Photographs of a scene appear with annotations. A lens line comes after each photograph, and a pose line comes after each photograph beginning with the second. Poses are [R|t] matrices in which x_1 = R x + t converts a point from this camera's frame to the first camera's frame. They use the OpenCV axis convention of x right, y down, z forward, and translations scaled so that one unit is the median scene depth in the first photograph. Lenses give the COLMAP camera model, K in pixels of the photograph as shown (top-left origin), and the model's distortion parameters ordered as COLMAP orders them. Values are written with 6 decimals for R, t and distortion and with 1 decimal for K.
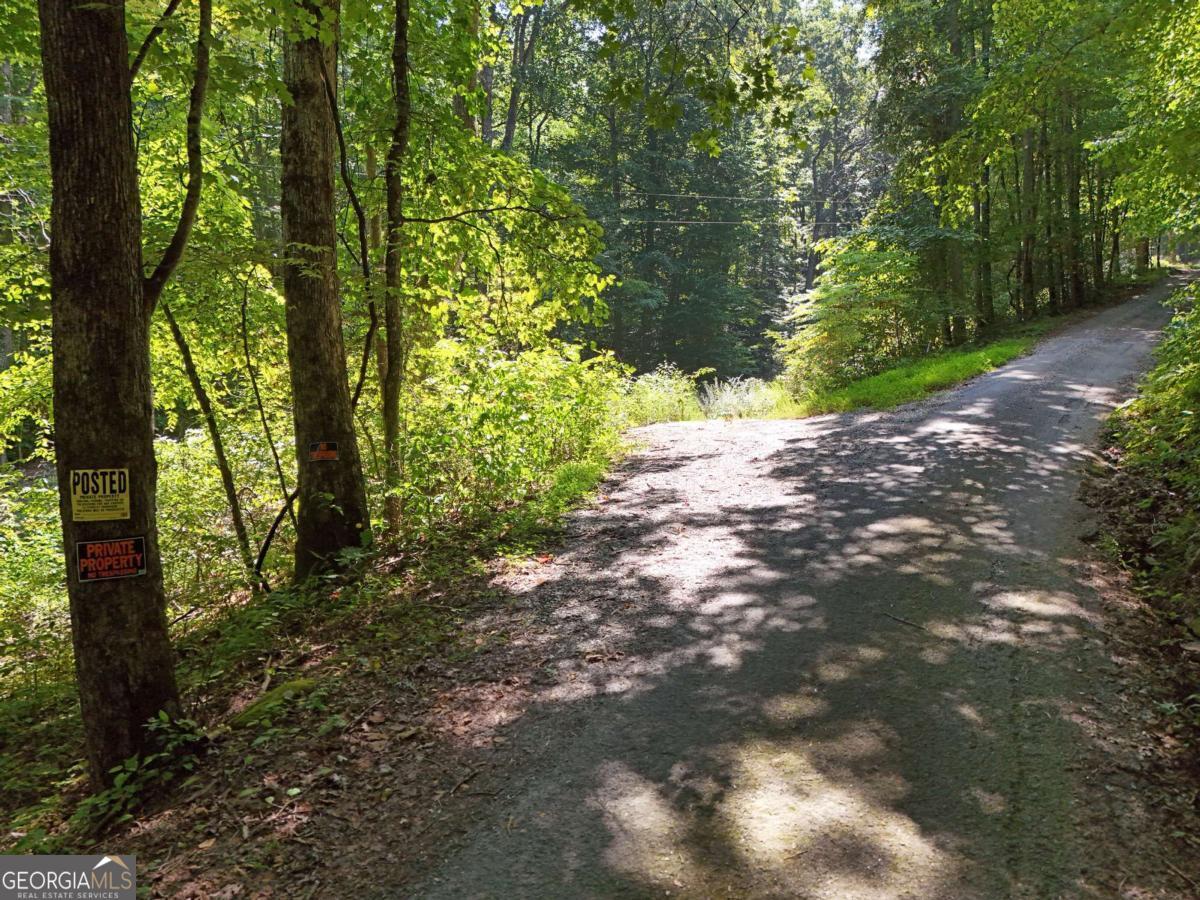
lens RADIAL K [[884.3, 0, 604.9], [0, 884.3, 452.1], [0, 0, 1]] dist [0.075097, -0.071599]
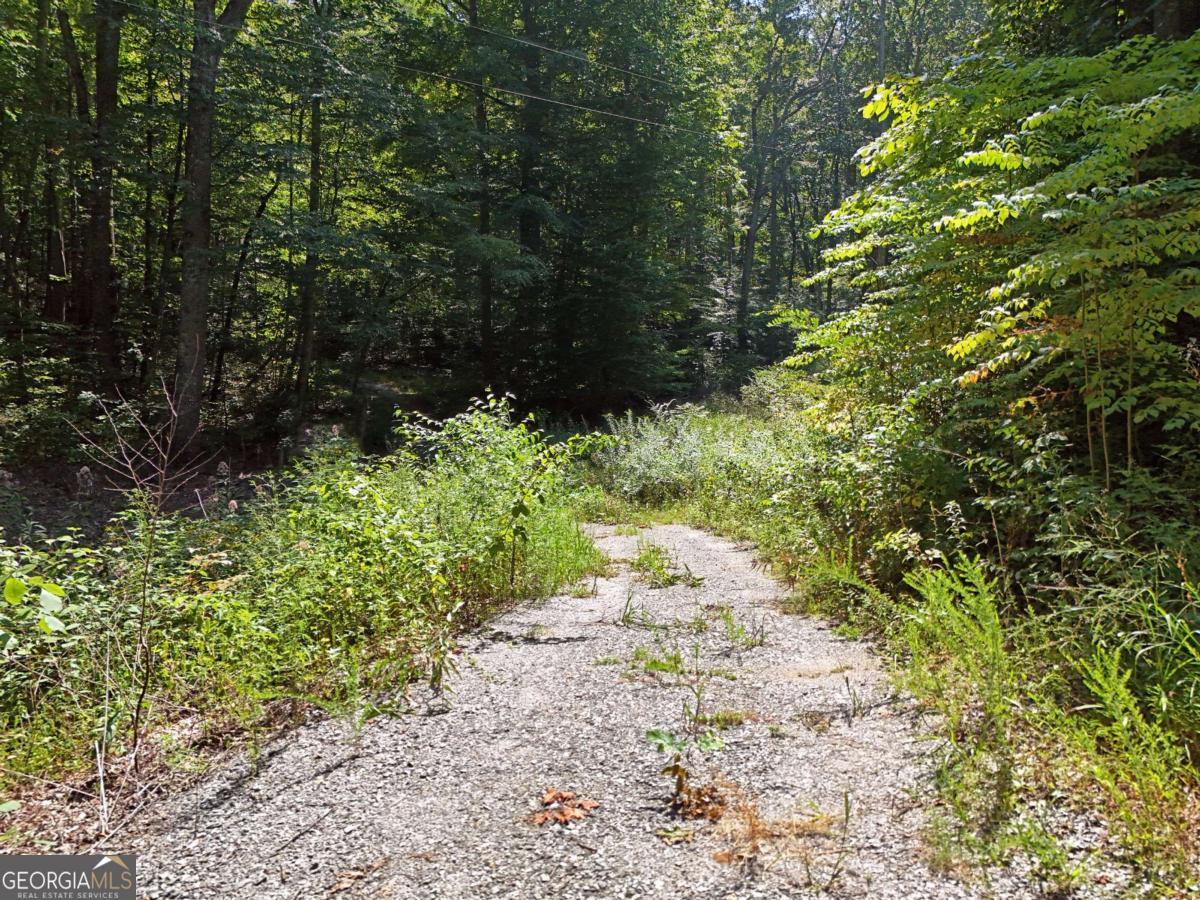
lens RADIAL K [[884.3, 0, 604.9], [0, 884.3, 452.1], [0, 0, 1]] dist [0.075097, -0.071599]
pose [[0.995302, -0.003854, 0.096744, 0.039702], [0.004301, 0.999981, -0.004413, -0.037239], [-0.096726, 0.004809, 0.995299, 0.316355]]
